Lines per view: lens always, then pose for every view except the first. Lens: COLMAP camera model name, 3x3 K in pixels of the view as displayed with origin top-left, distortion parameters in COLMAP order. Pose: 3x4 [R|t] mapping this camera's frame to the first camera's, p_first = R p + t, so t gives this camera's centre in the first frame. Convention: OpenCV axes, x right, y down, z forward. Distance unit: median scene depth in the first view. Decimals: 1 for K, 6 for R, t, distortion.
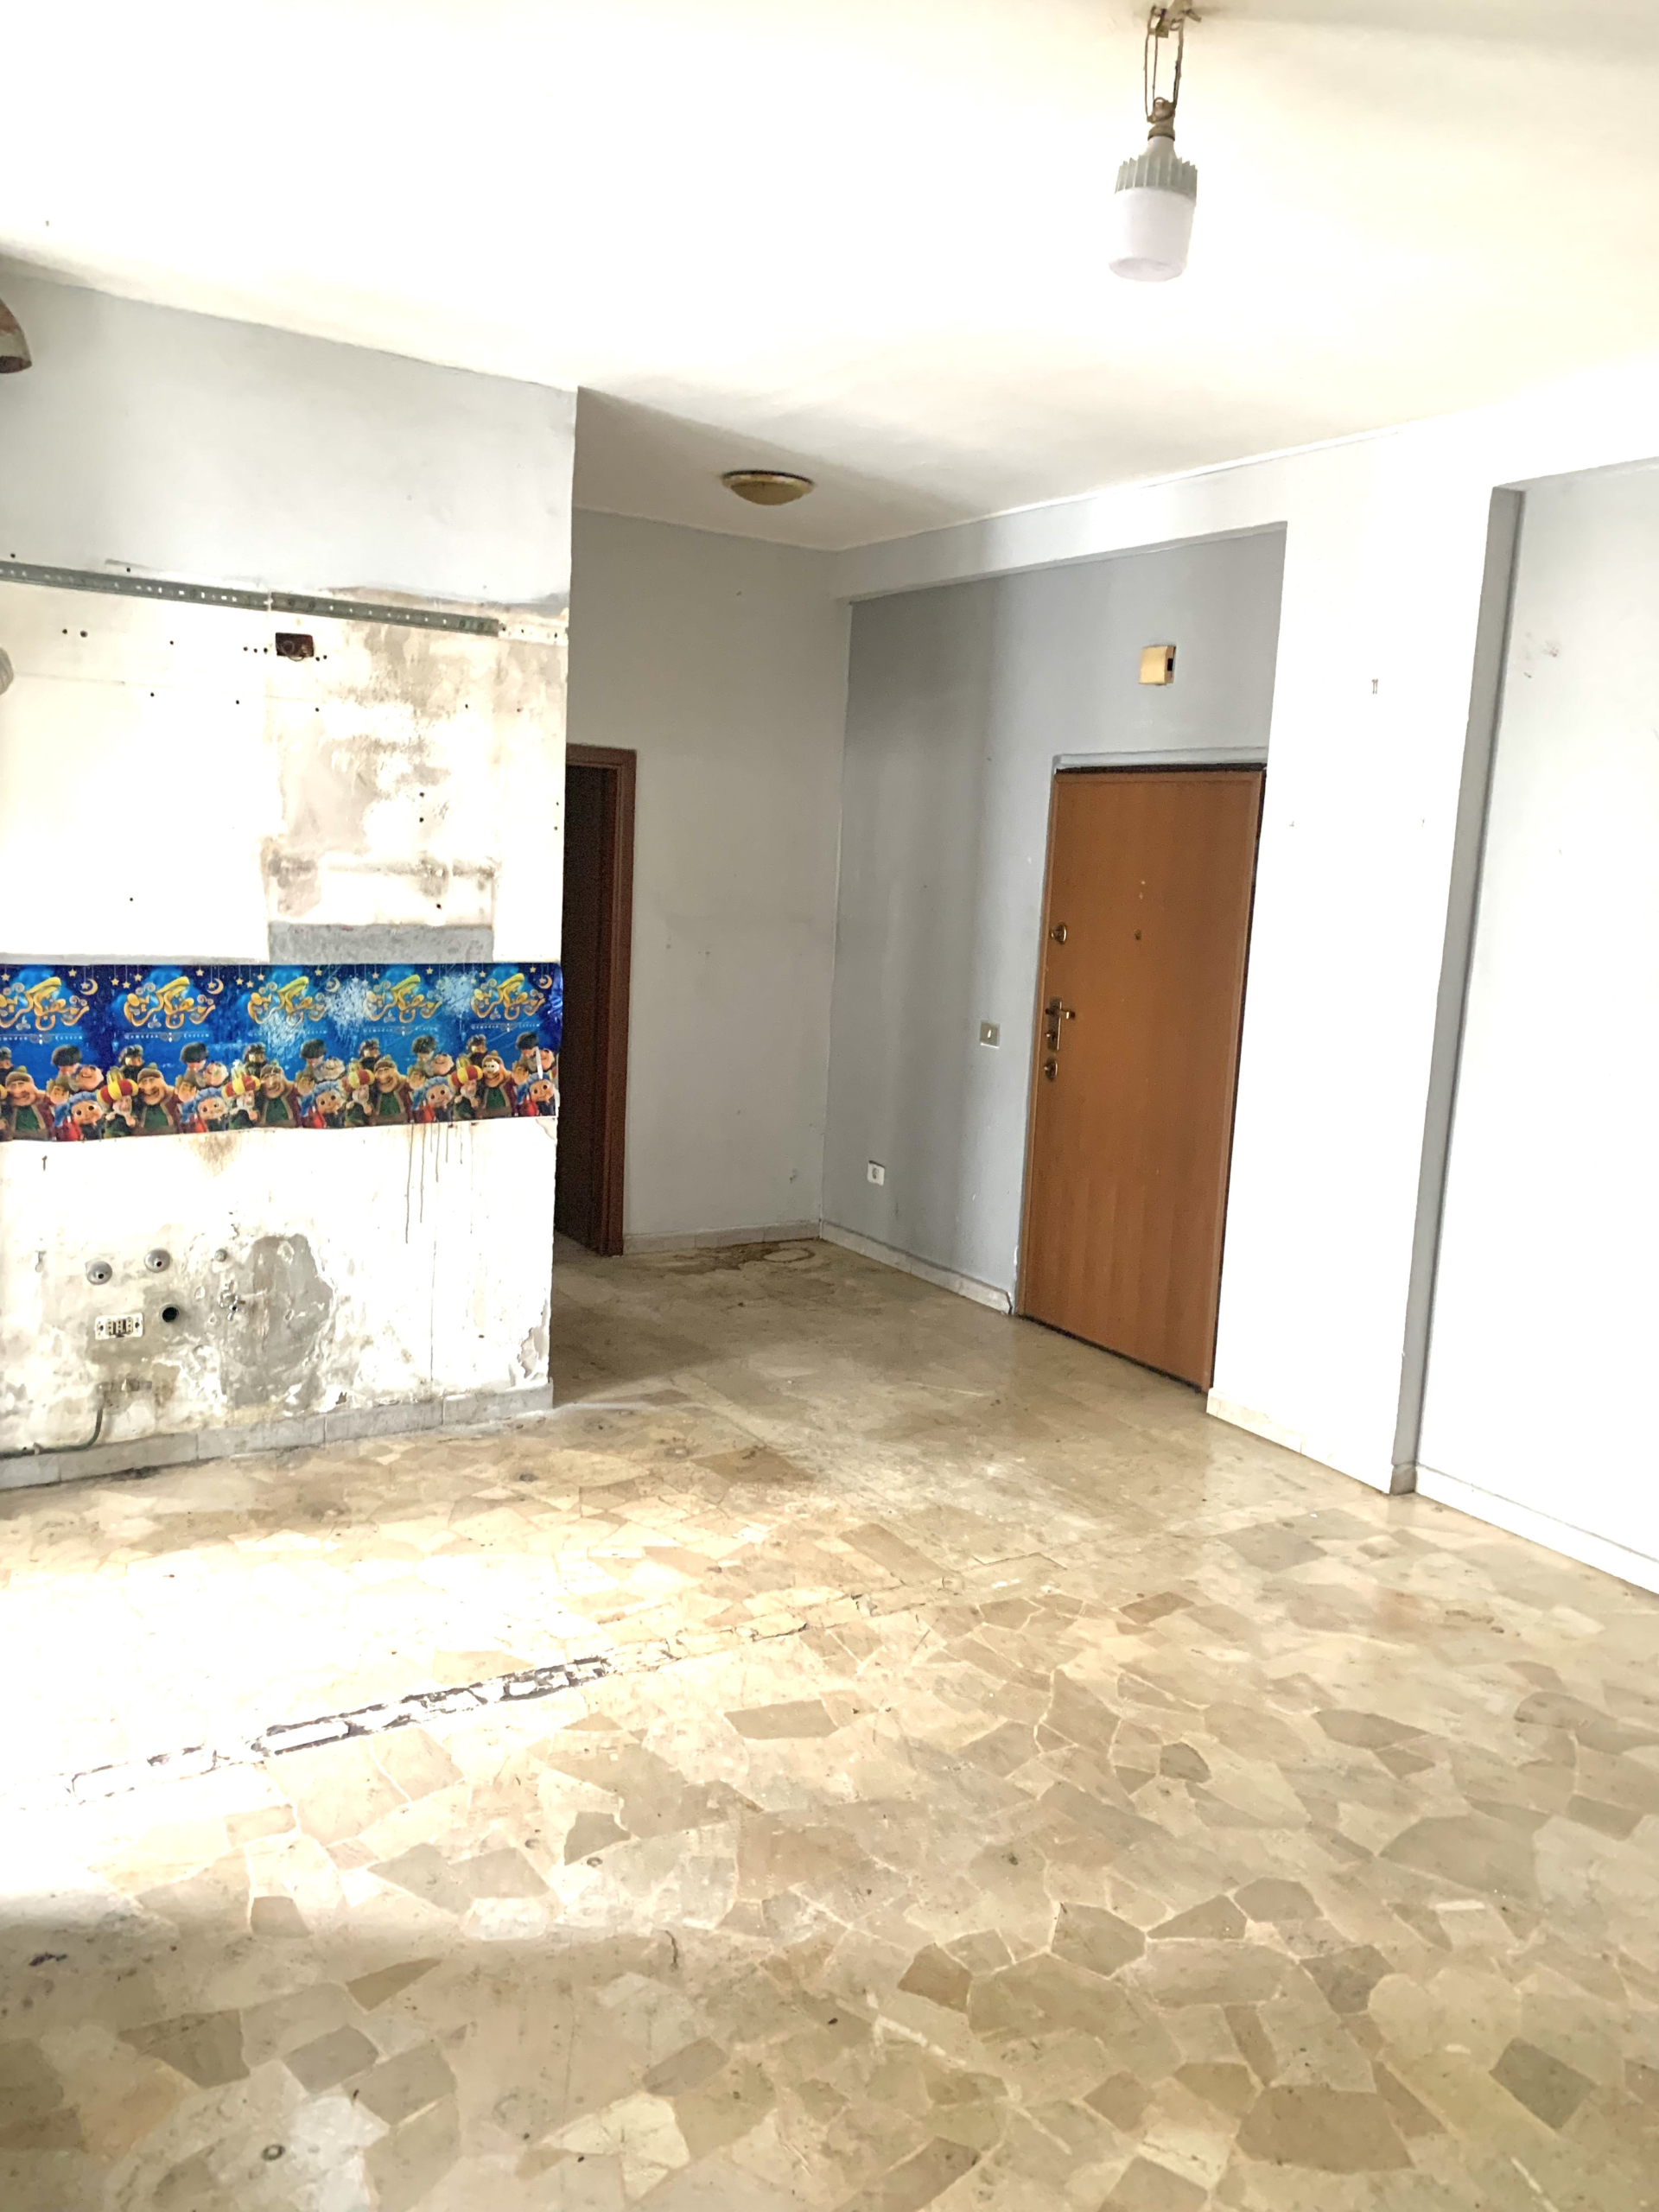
lens RADIAL K [[1692.4, 0, 829.4], [0, 1692.4, 1105.1], [0, 0, 1]] dist [0.001127, 0.014397]
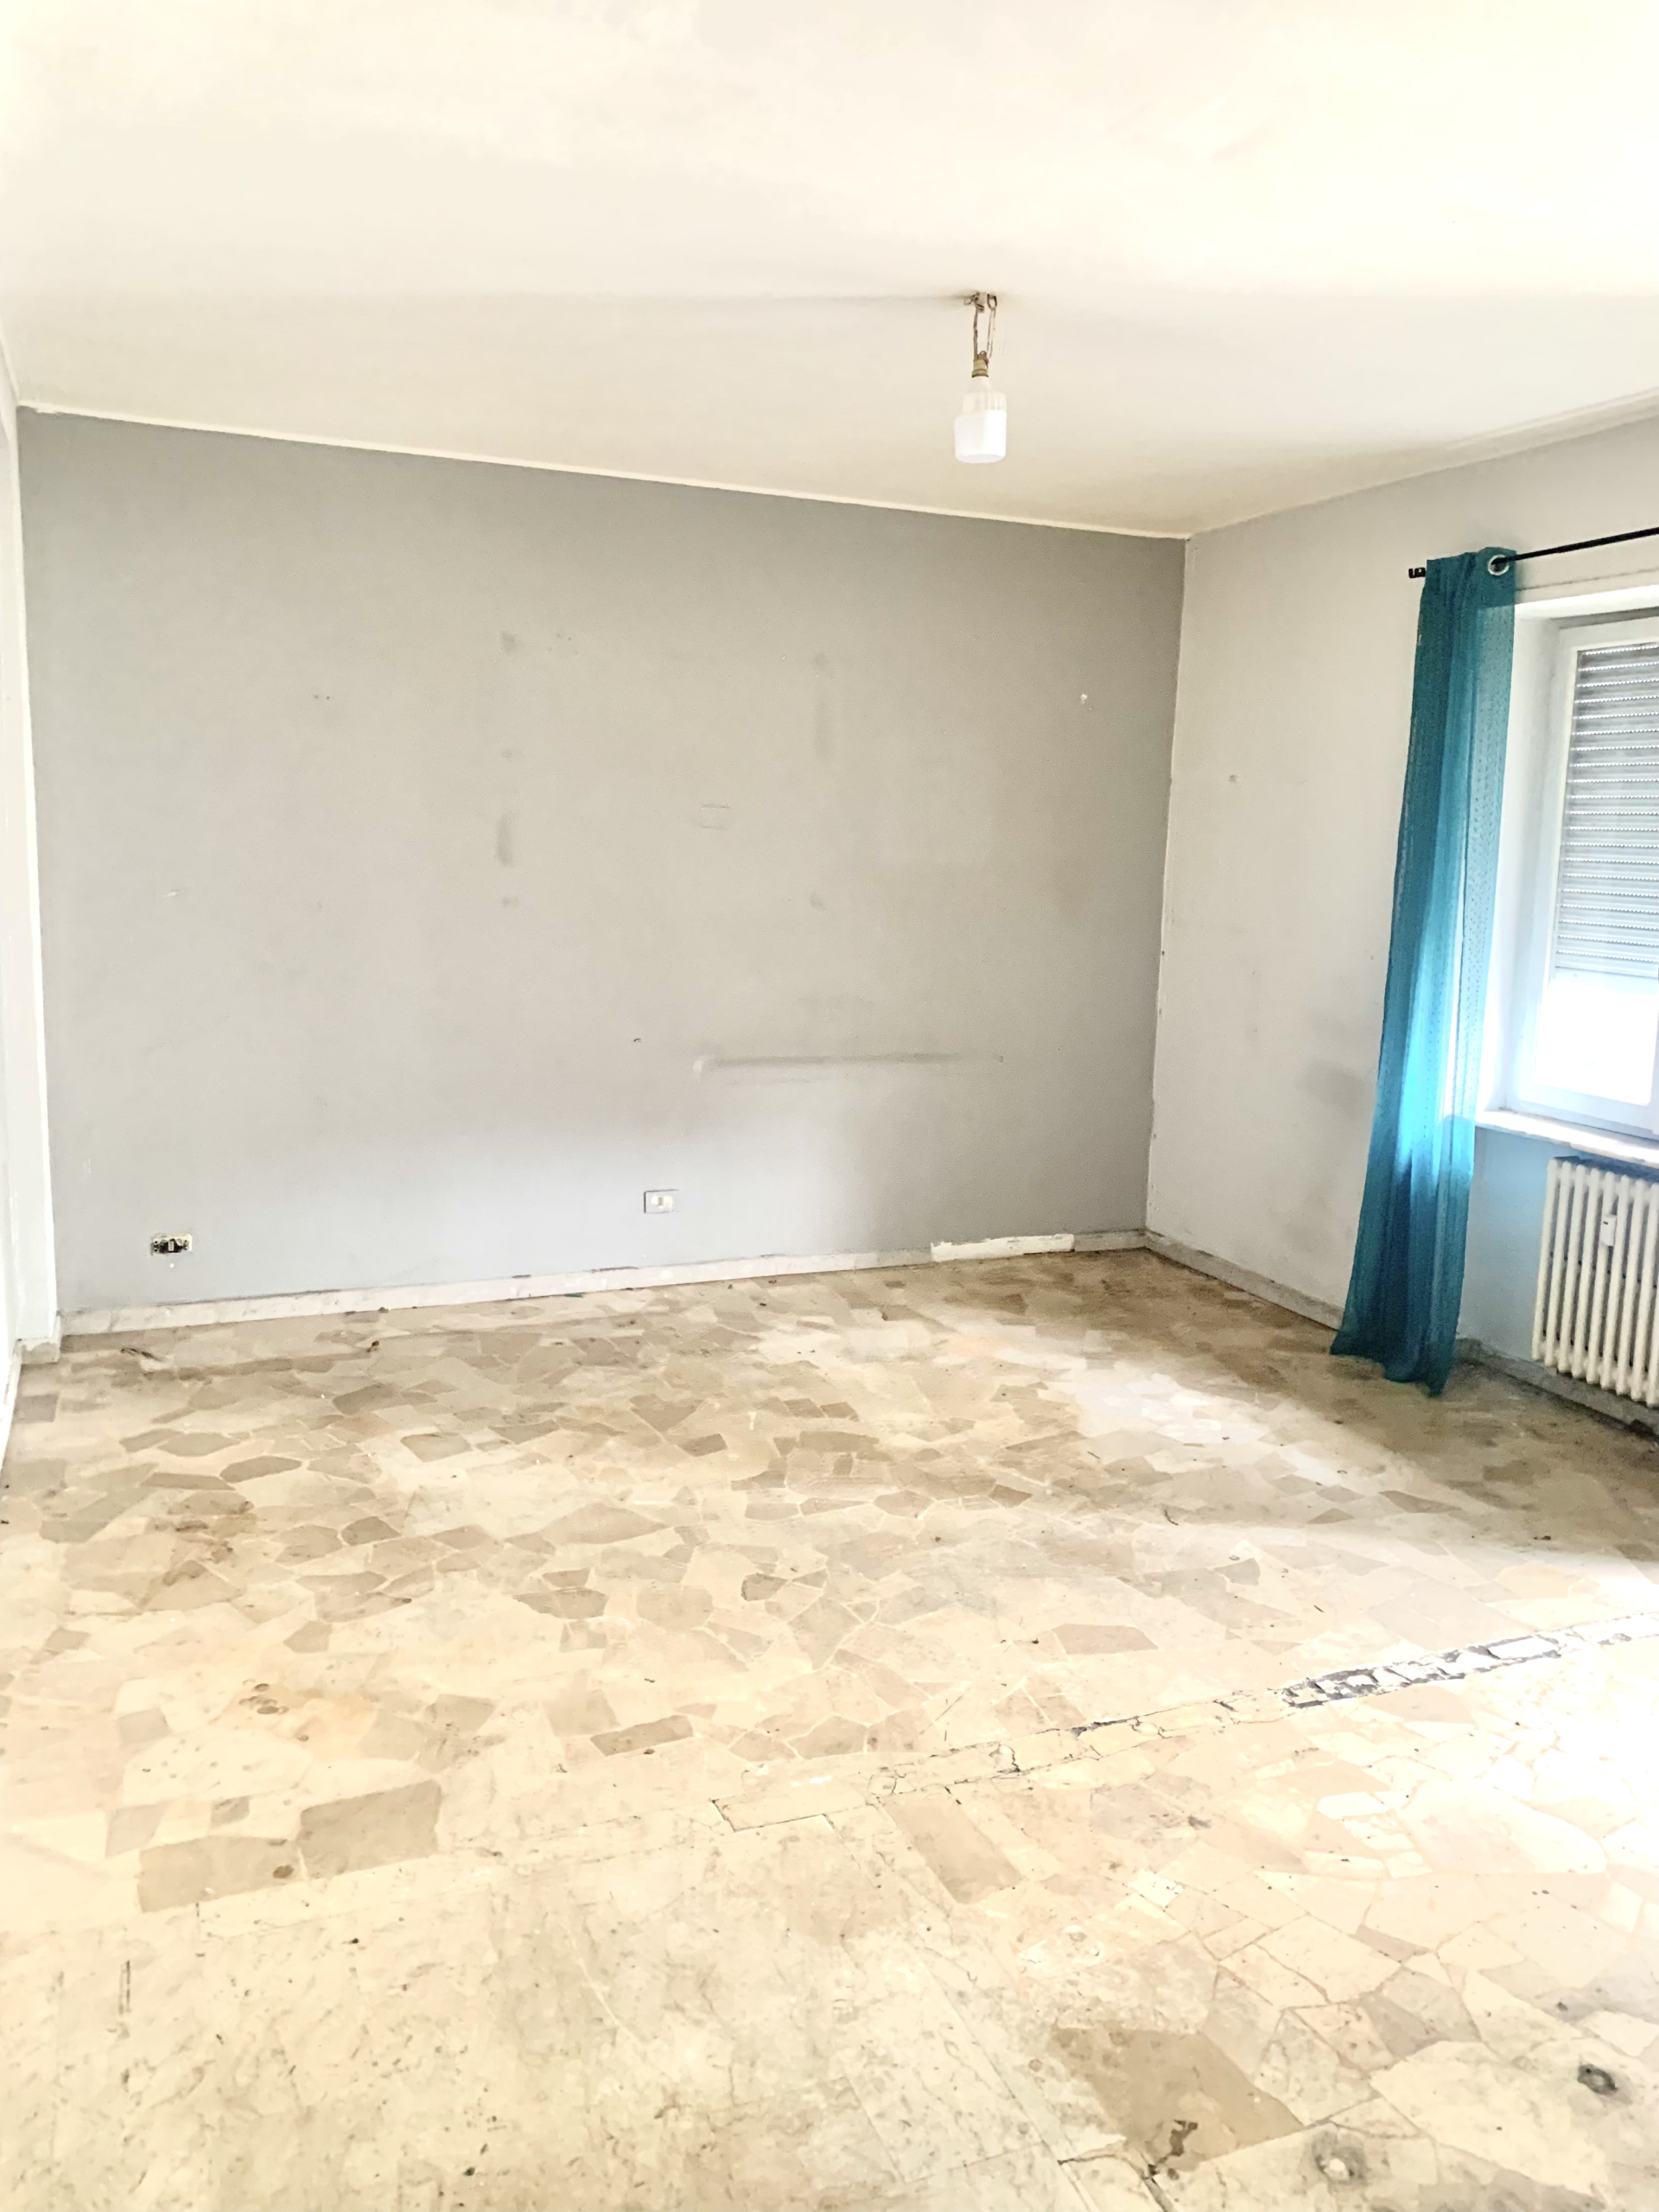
lens RADIAL K [[1692.4, 0, 830.4], [0, 1692.4, 1103.0], [0, 0, 1]] dist [0.001127, 0.014397]
pose [[-0.980981, -0.108298, 0.161086, 0.006546], [-0.052262, 0.946604, 0.318134, -0.302749], [-0.186938, 0.303665, -0.934260, 1.935726]]
